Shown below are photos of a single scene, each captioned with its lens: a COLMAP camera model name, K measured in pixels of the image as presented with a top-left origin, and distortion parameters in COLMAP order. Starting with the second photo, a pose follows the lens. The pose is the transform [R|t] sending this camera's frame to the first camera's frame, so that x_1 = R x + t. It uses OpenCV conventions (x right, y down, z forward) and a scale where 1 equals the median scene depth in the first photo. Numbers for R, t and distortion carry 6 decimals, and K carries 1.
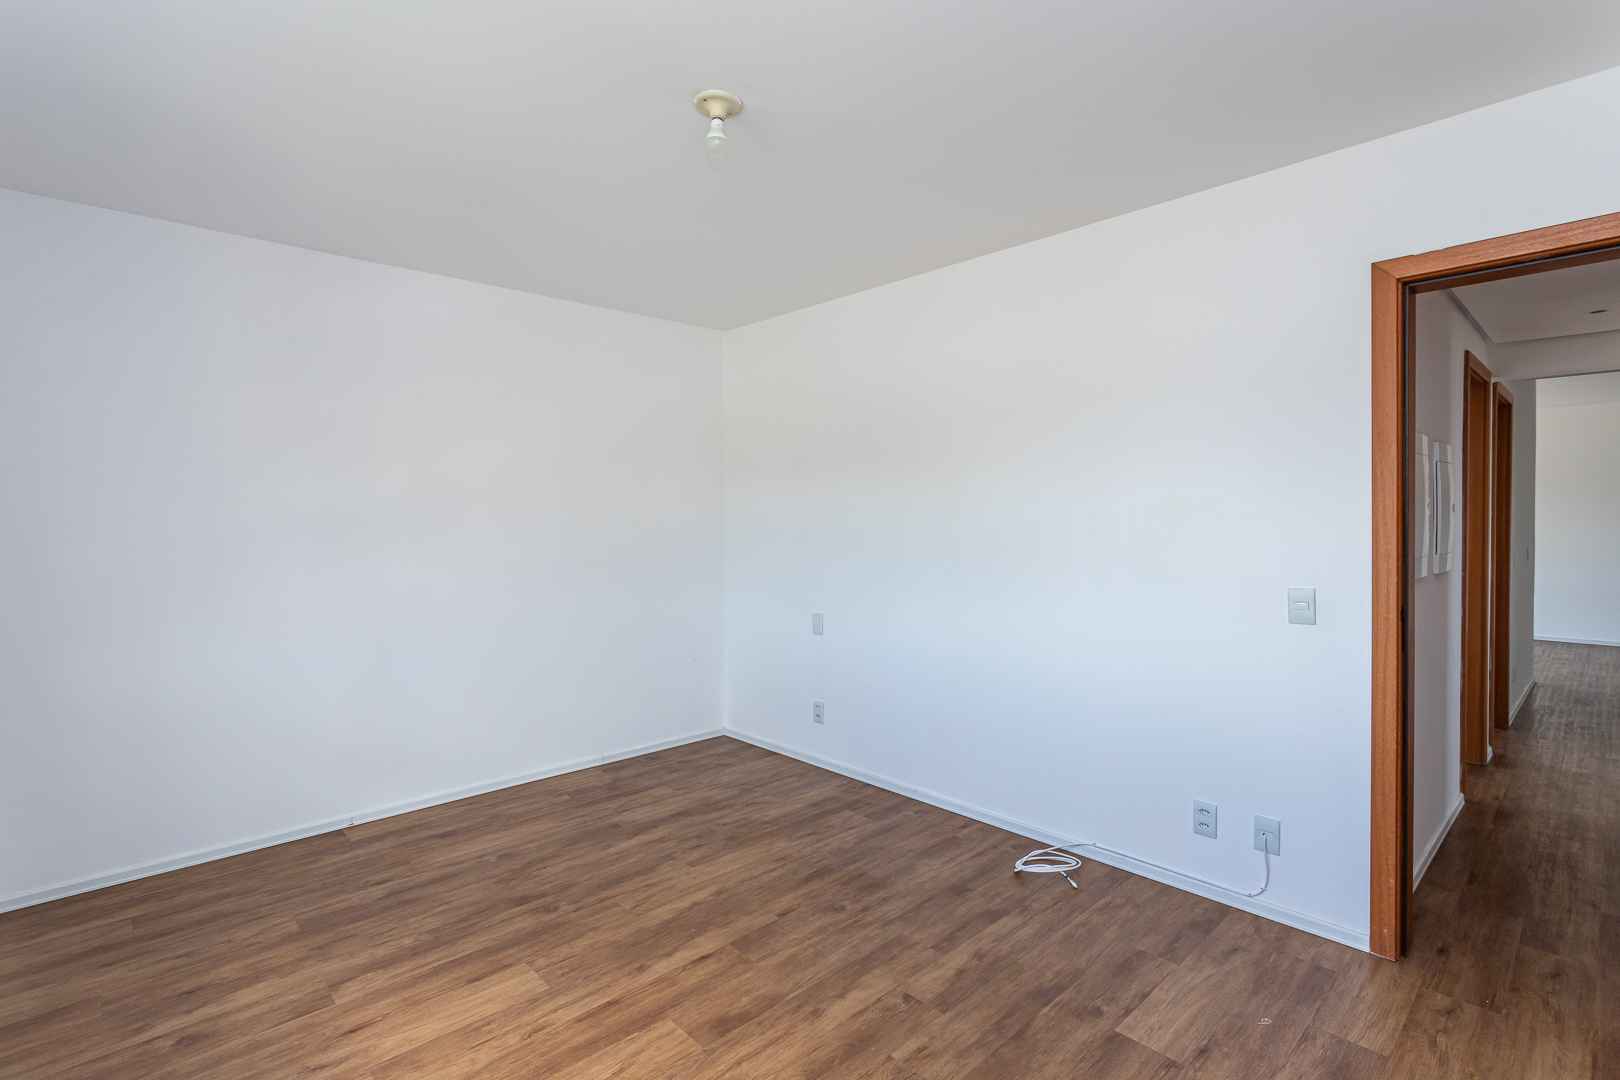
lens RADIAL K [[766.4, 0, 818.9], [0, 766.4, 527.8], [0, 0, 1]] dist [-0.000655, 0.000513]
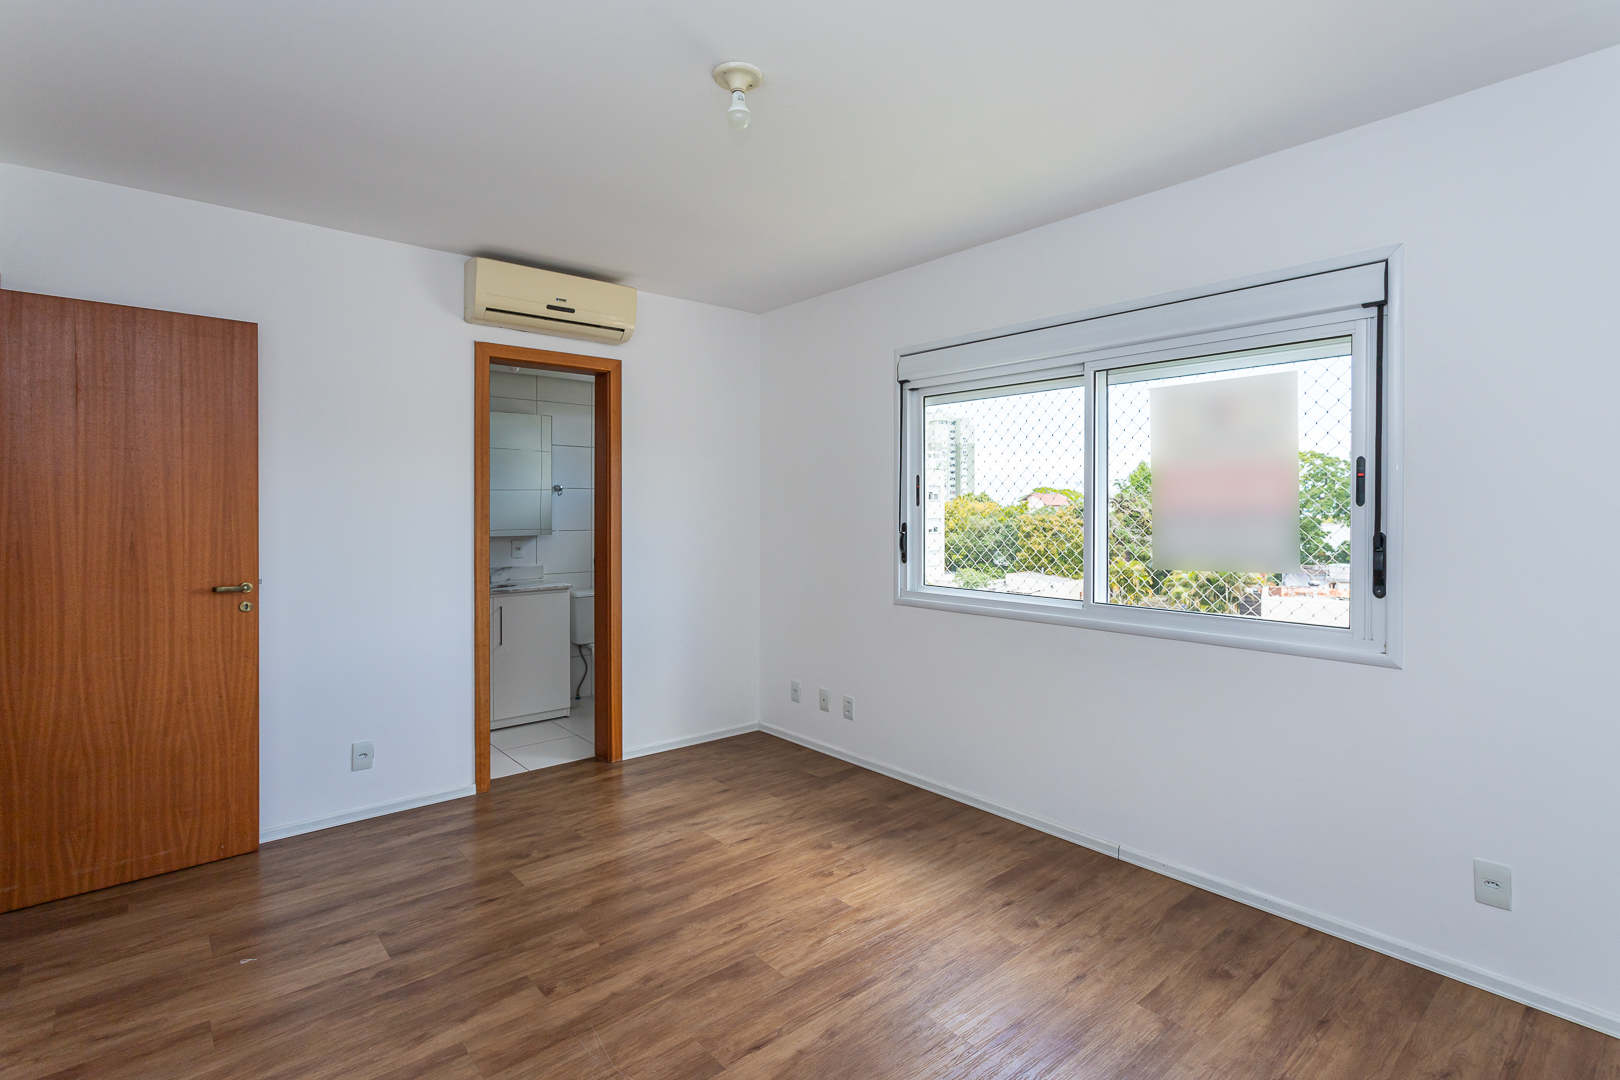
lens RADIAL K [[785.0, 0, 833.7], [0, 785.0, 513.2], [0, 0, 1]] dist [-0.001565, 0.000079]
pose [[-0.999631, 0.003859, 0.026902, -0.236484], [0.004363, 0.999816, 0.018679, -0.012820], [-0.026825, 0.018789, -0.999464, 1.681087]]
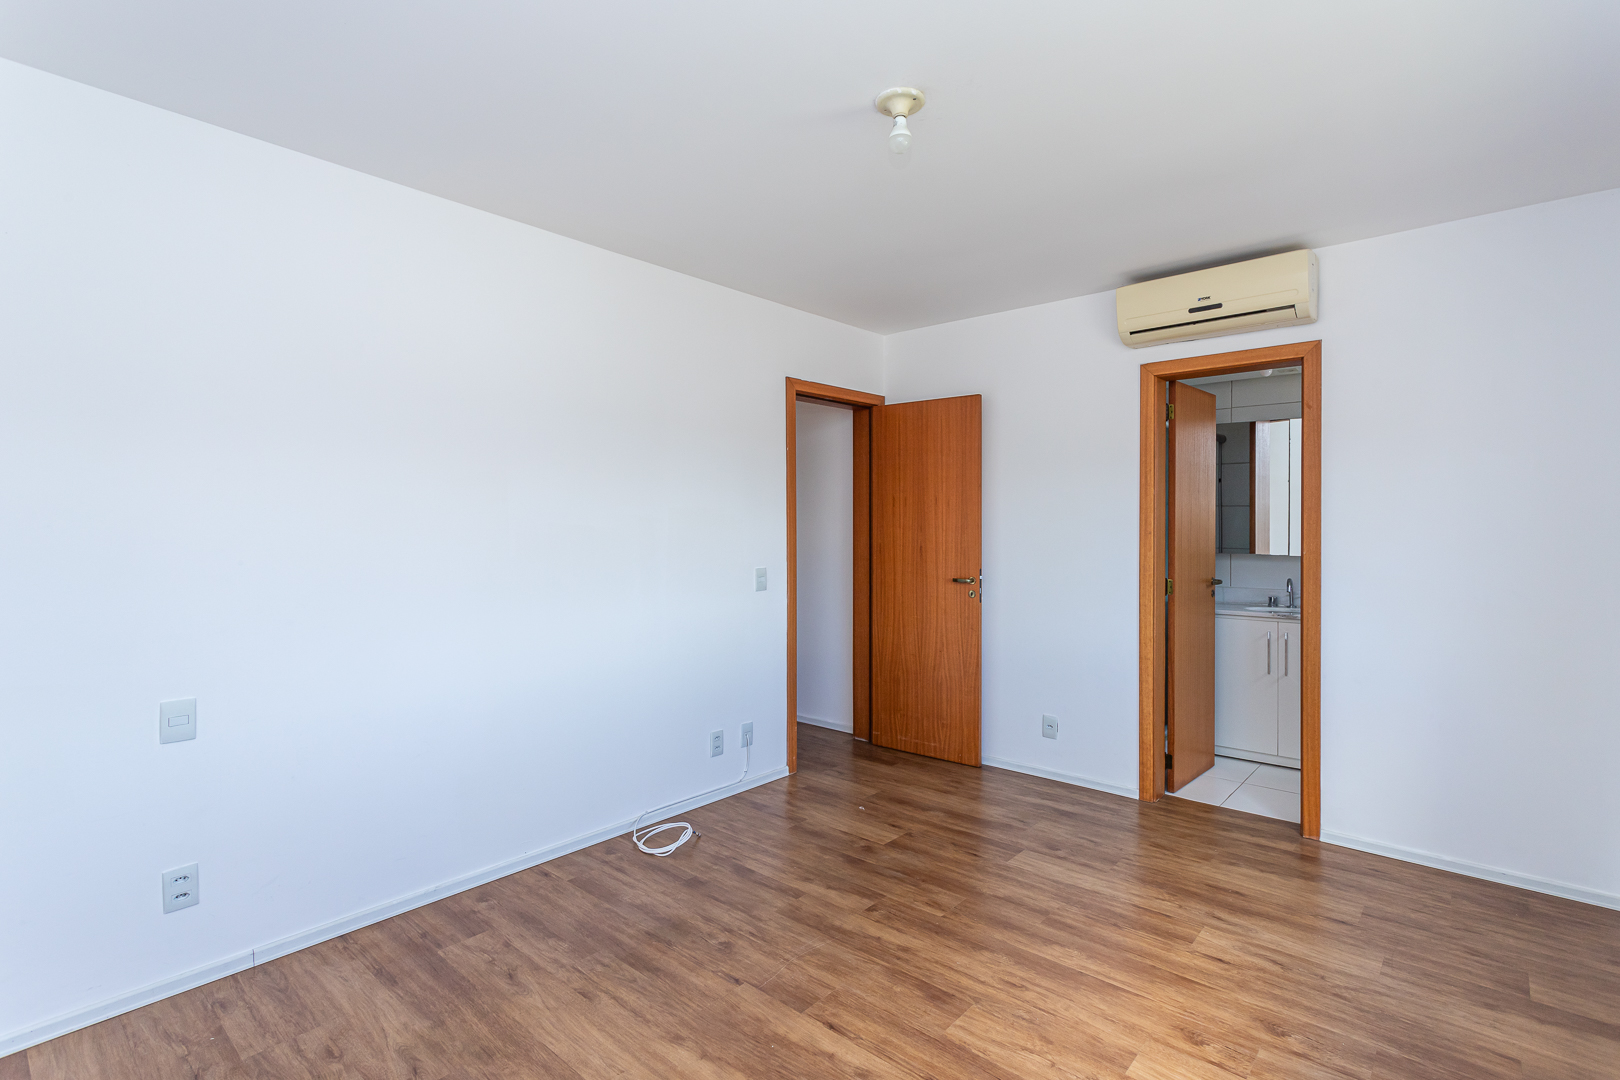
lens RADIAL K [[766.4, 0, 818.9], [0, 766.4, 527.8], [0, 0, 1]] dist [-0.000655, 0.000513]
pose [[-0.097753, 0.002417, 0.995208, -0.935435], [0.014228, 0.999898, -0.001031, 0.000674], [-0.995109, 0.014059, -0.097777, 1.013783]]
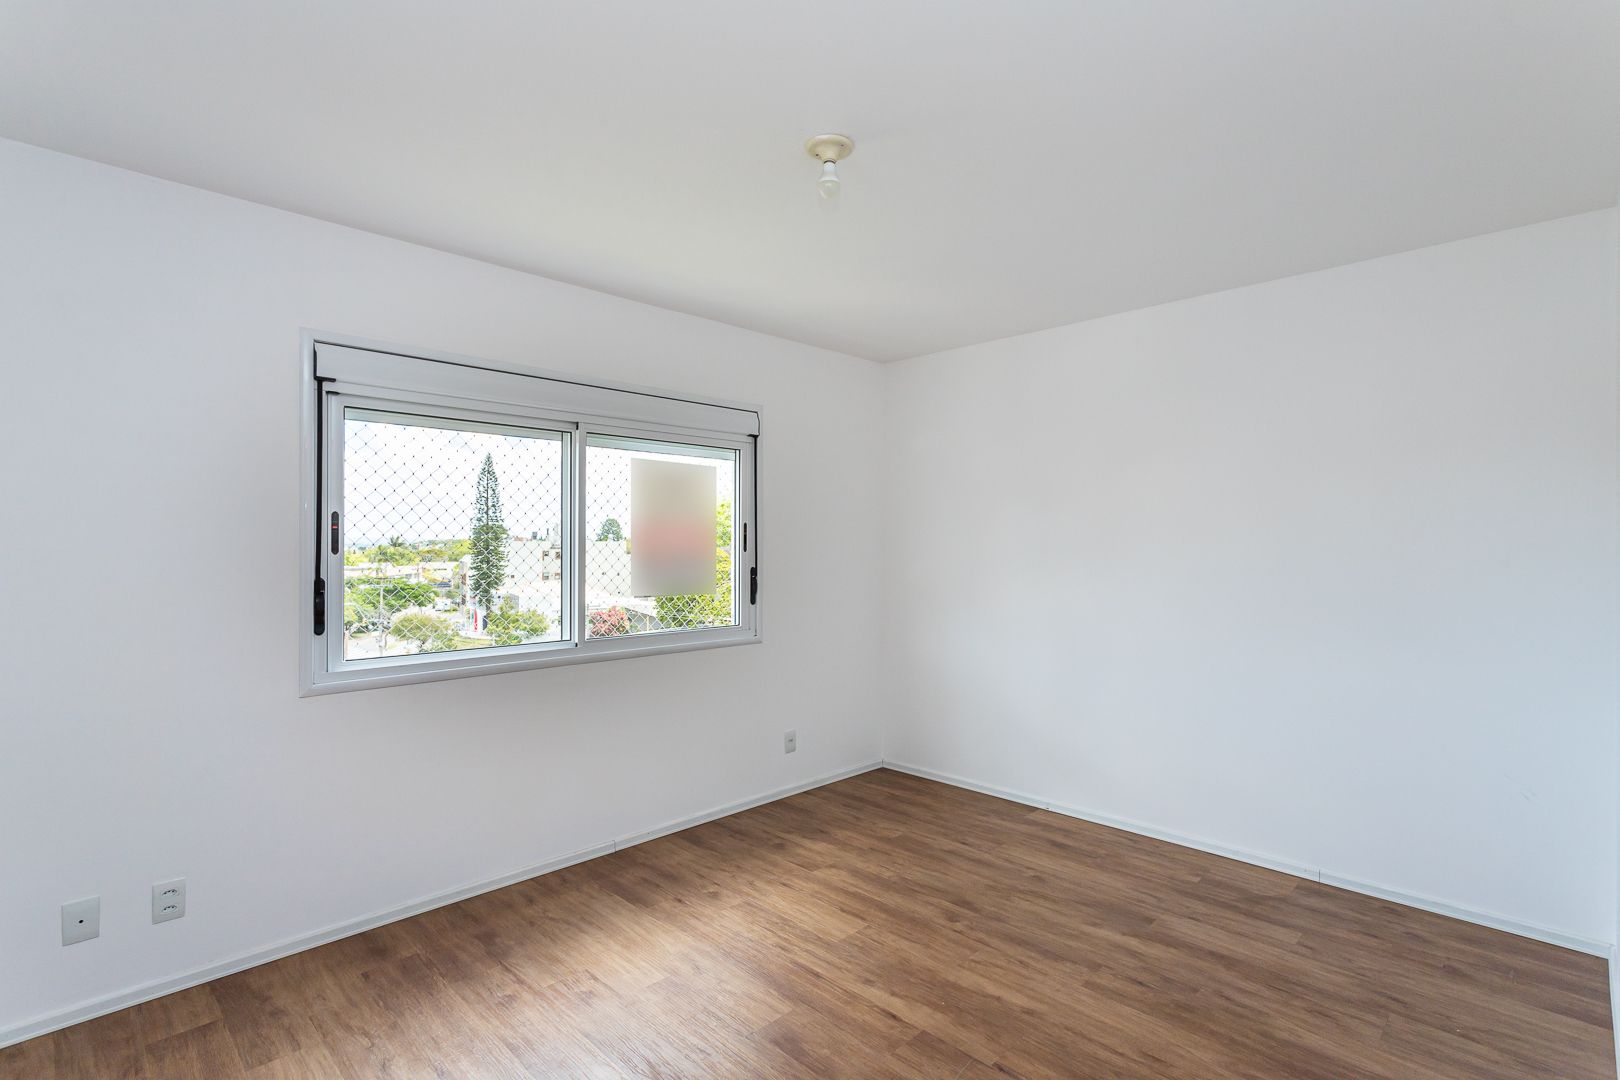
lens RADIAL K [[766.4, 0, 818.9], [0, 766.4, 527.8], [0, 0, 1]] dist [-0.000655, 0.000513]
pose [[0.038494, -0.013093, -0.999173, 0.749822], [-0.015583, 0.999785, -0.013702, -0.030214], [0.999137, 0.016097, 0.038281, 0.799948]]
